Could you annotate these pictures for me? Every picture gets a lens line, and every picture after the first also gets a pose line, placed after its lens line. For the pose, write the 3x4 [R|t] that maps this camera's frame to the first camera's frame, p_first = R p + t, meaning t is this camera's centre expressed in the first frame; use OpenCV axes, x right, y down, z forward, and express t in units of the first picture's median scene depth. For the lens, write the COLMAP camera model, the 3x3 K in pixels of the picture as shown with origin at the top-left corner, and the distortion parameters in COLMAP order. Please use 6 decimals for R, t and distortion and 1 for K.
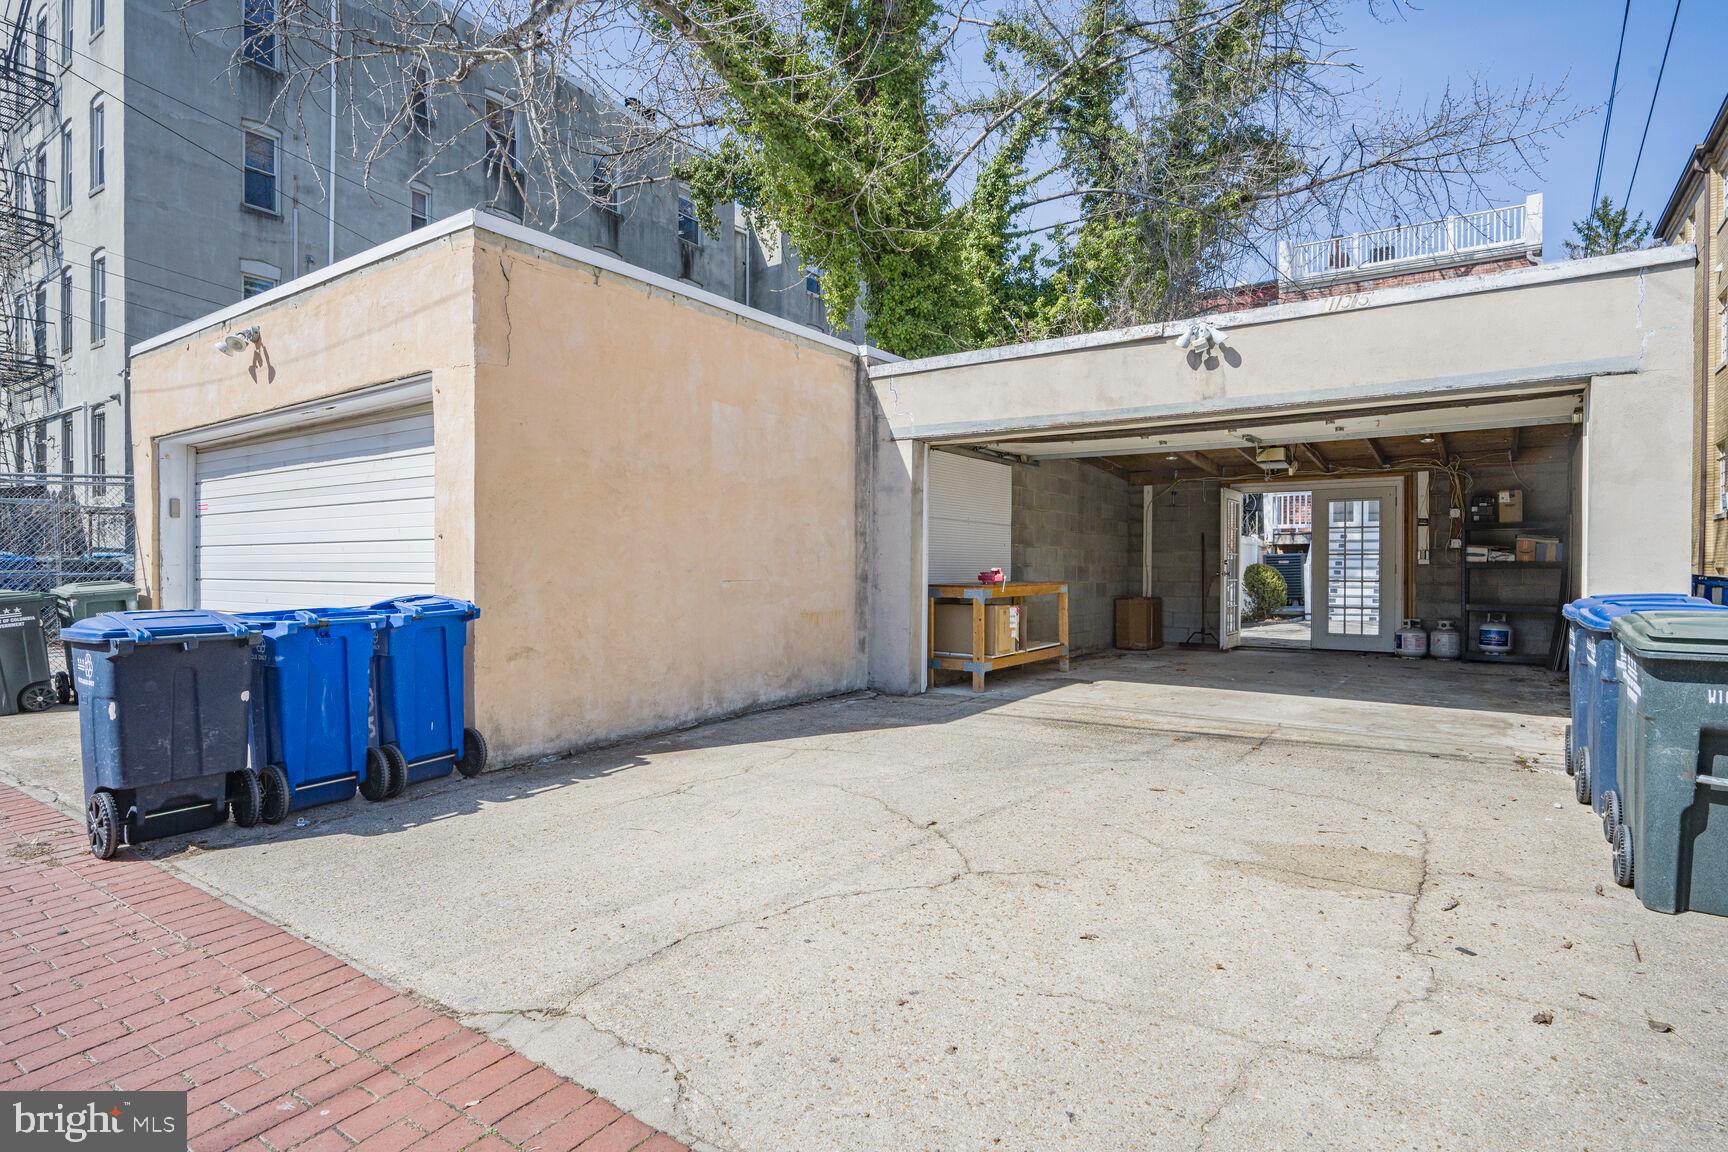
lens RADIAL K [[872.4, 0, 862.4], [0, 872.4, 572.8], [0, 0, 1]] dist [0.001416, 0.000221]
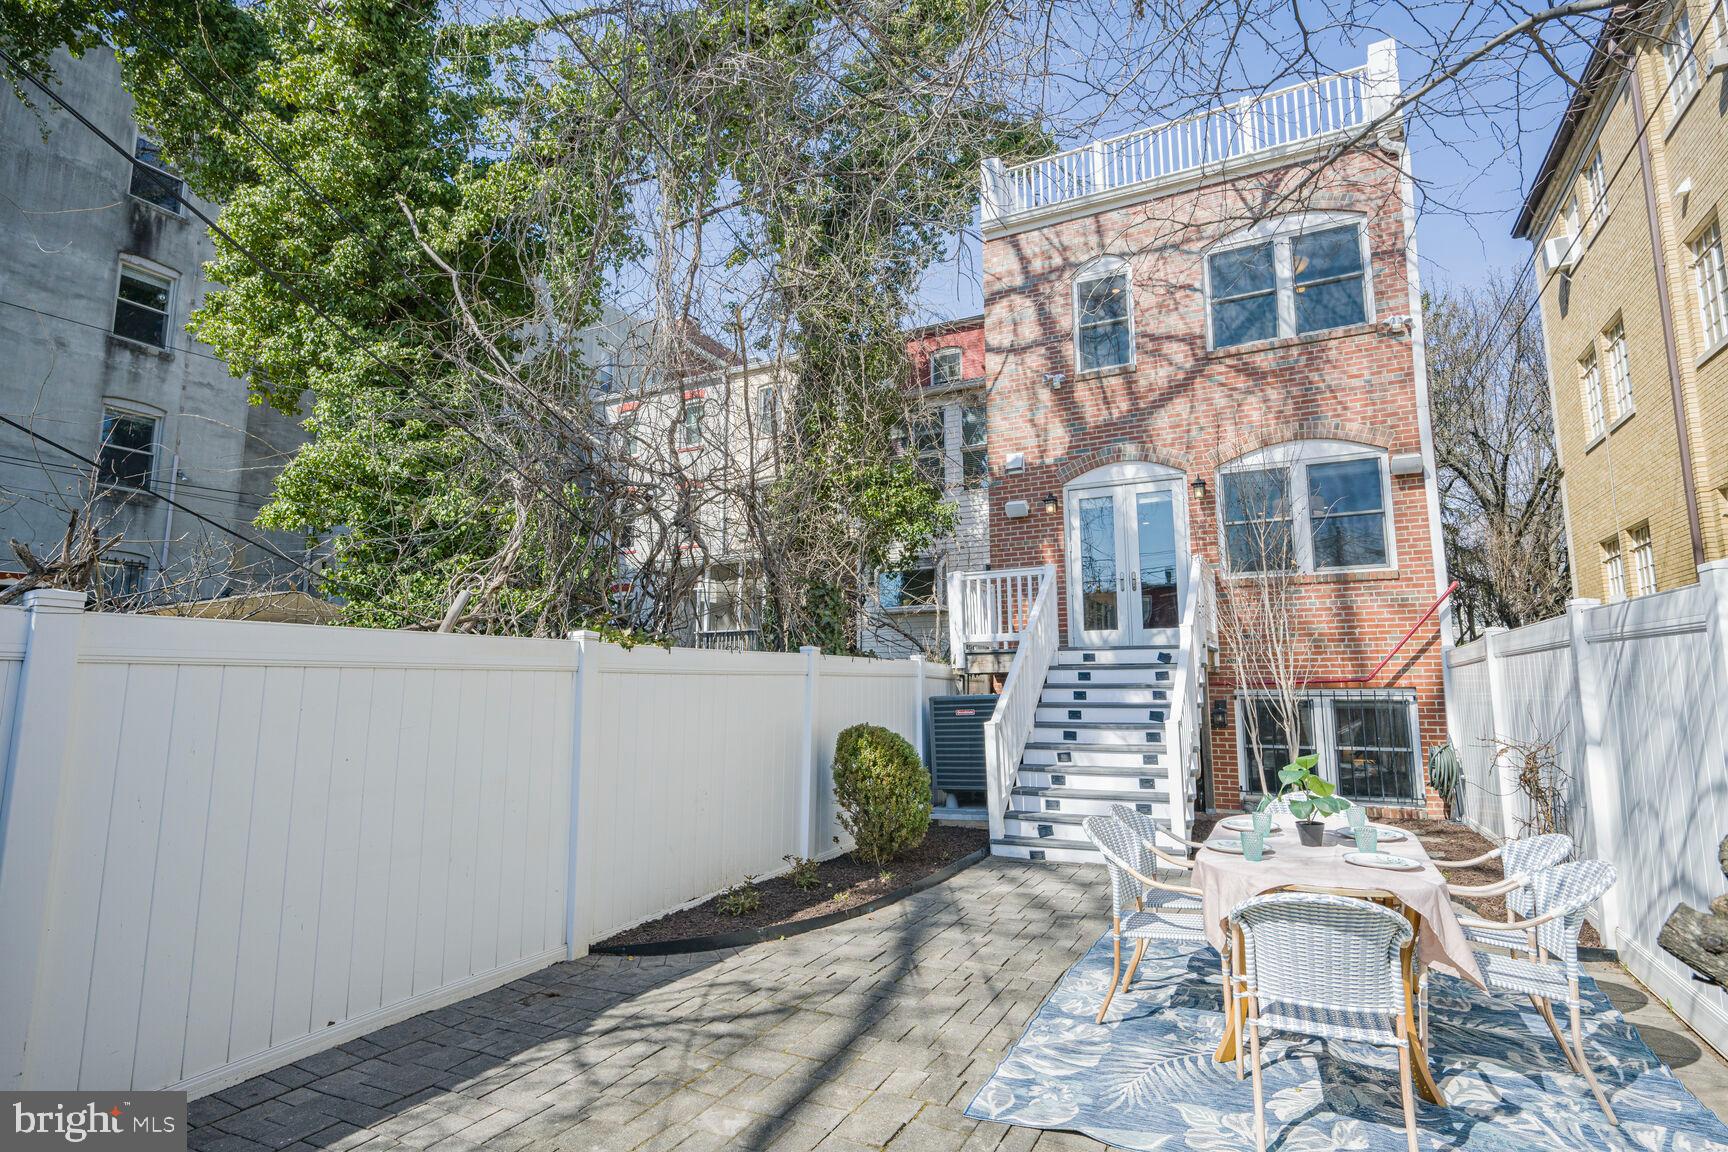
lens RADIAL K [[848.0, 0, 866.4], [0, 848.0, 573.0], [0, 0, 1]] dist [-0.001480, -0.000141]
pose [[0.991413, 0.008322, 0.130503, 0.363878], [0.009451, 0.990803, -0.134985, -0.025485], [-0.130426, 0.135059, 0.982216, 0.539079]]
